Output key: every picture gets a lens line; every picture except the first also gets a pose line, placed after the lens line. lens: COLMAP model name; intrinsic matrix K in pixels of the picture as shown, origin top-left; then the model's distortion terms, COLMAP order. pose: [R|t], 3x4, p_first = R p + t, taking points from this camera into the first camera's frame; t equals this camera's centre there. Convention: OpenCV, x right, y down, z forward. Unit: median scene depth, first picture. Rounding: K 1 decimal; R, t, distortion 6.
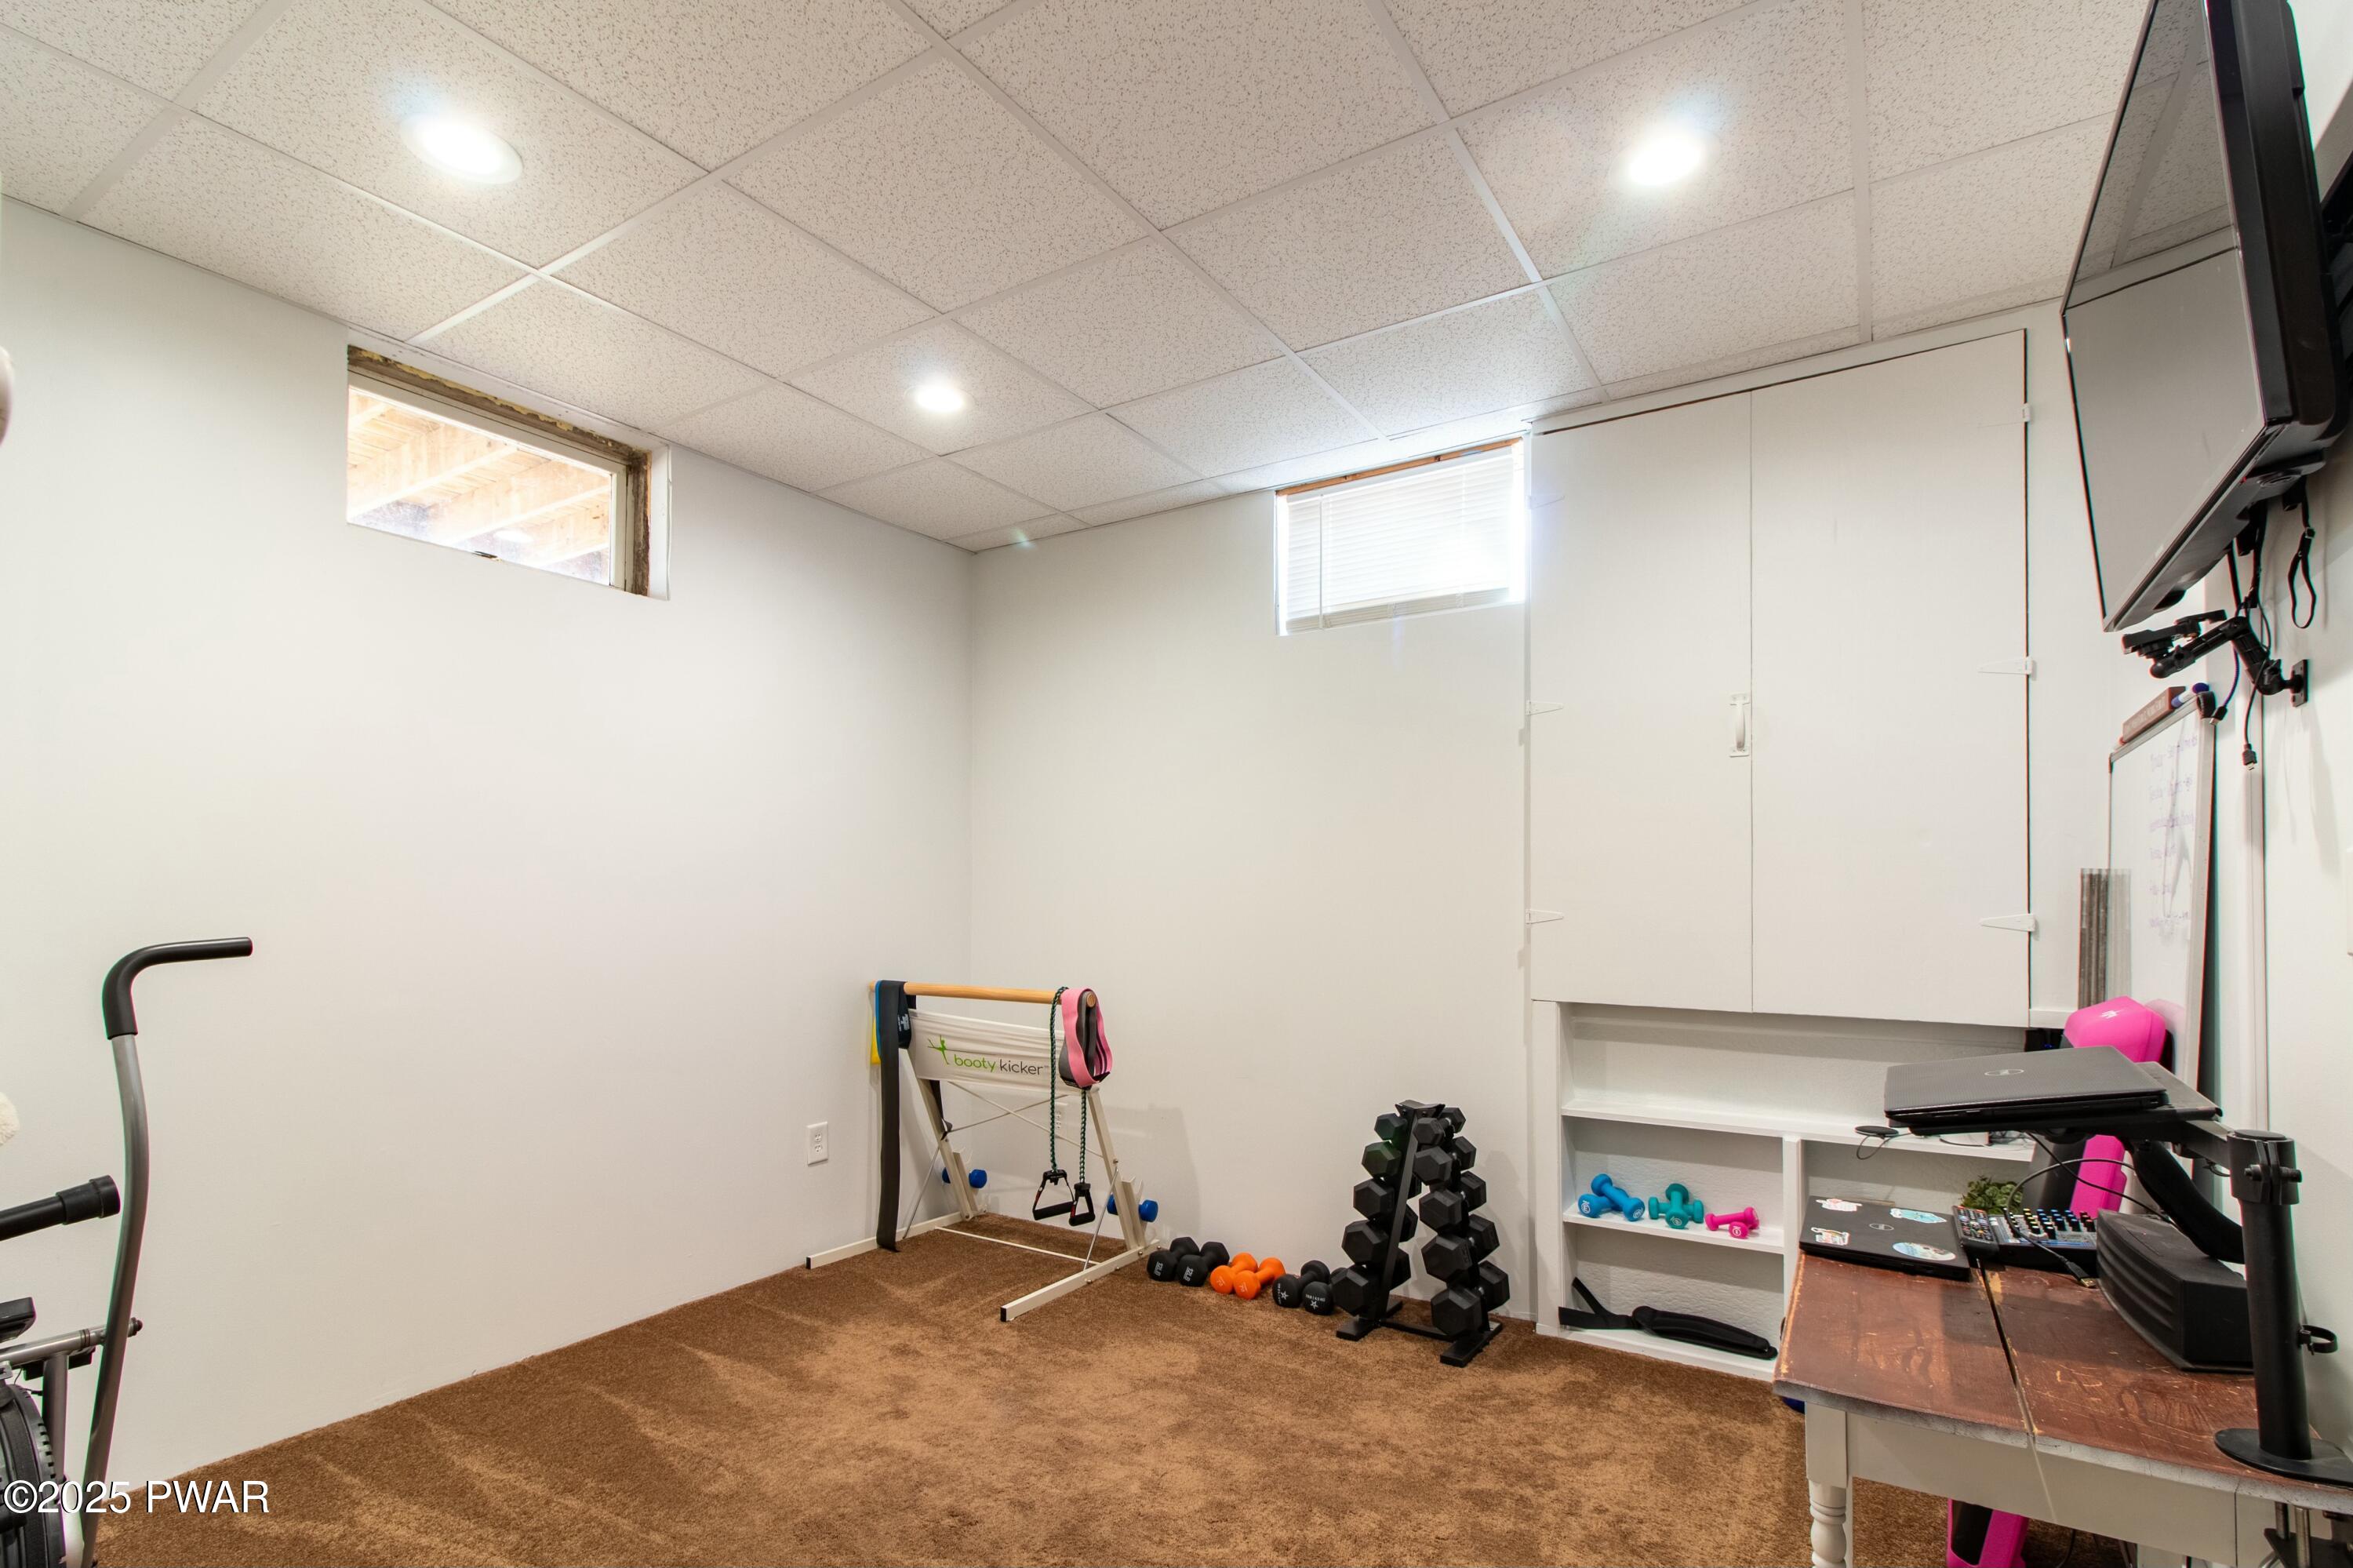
lens RADIAL K [[1112.0, 0, 1180.4], [0, 1112.0, 890.2], [0, 0, 1]] dist [-0.000470, -0.000056]
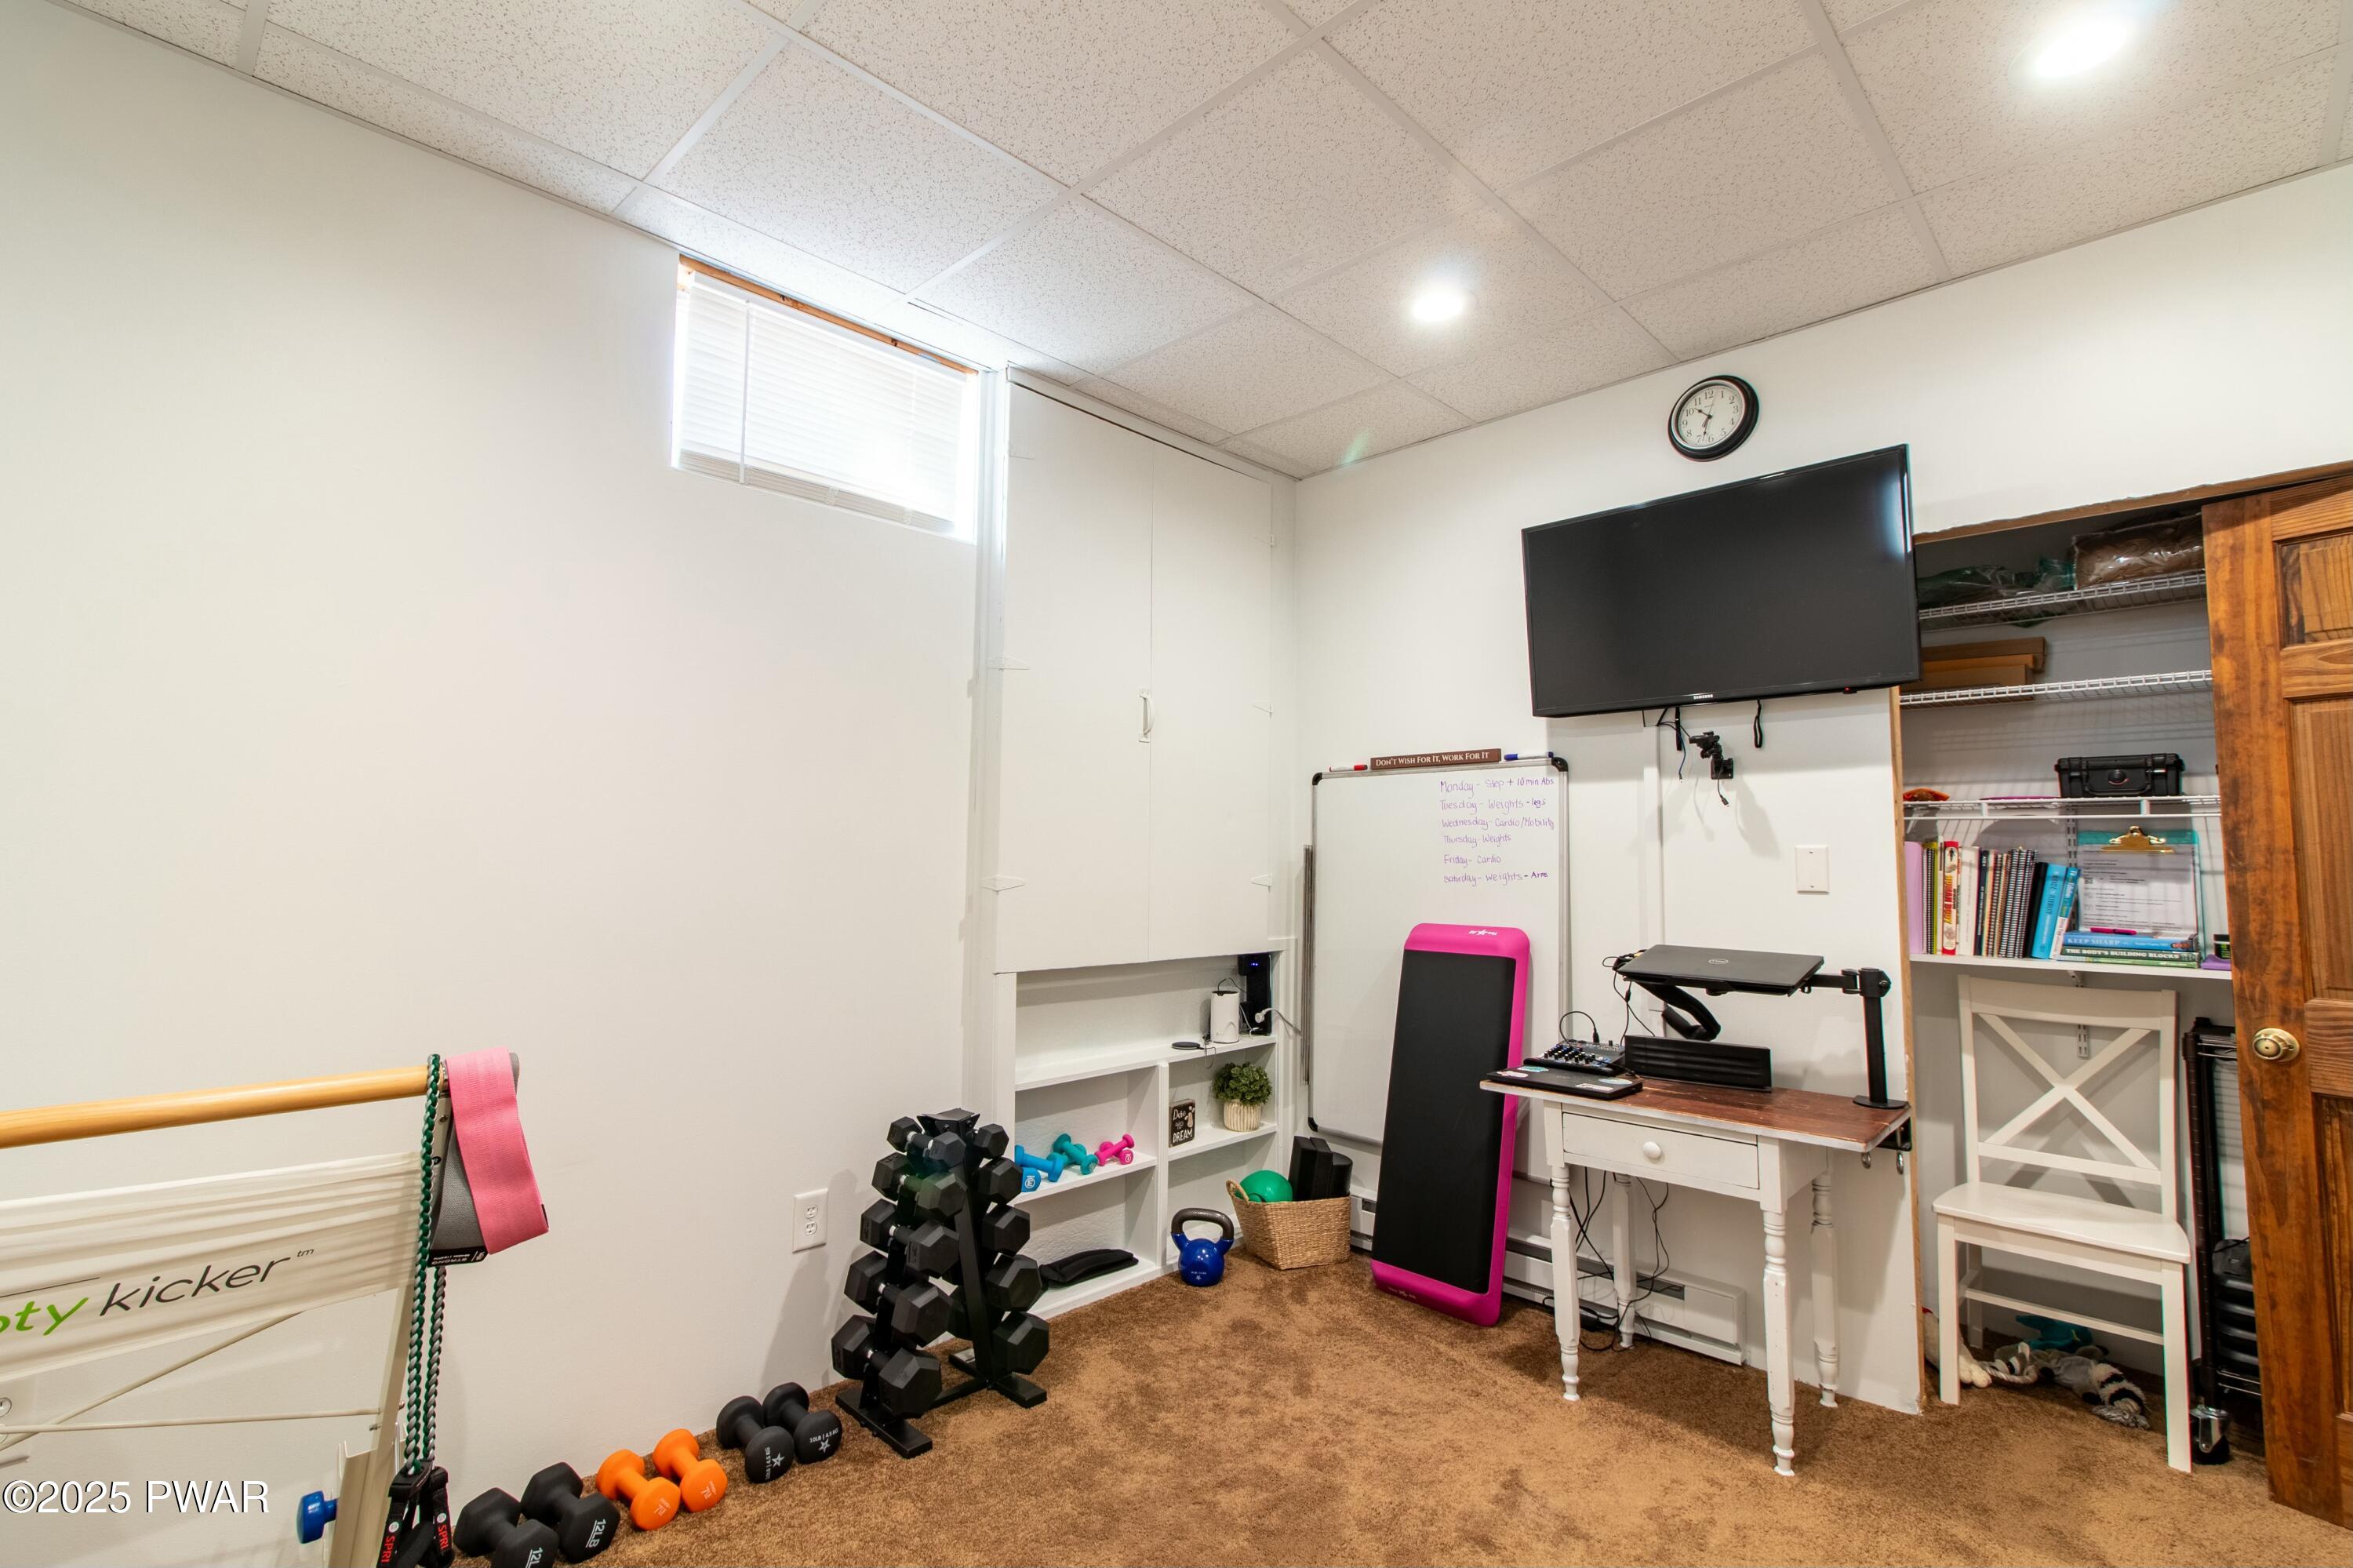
lens RADIAL K [[1101.3, 0, 1179.6], [0, 1101.3, 783.1], [0, 0, 1]] dist [0.019245, -0.000173]
pose [[0.202384, 0.070472, 0.976767, -0.566051], [-0.010168, 0.997505, -0.069862, 0.004168], [-0.979253, 0.004207, 0.202596, 0.666163]]
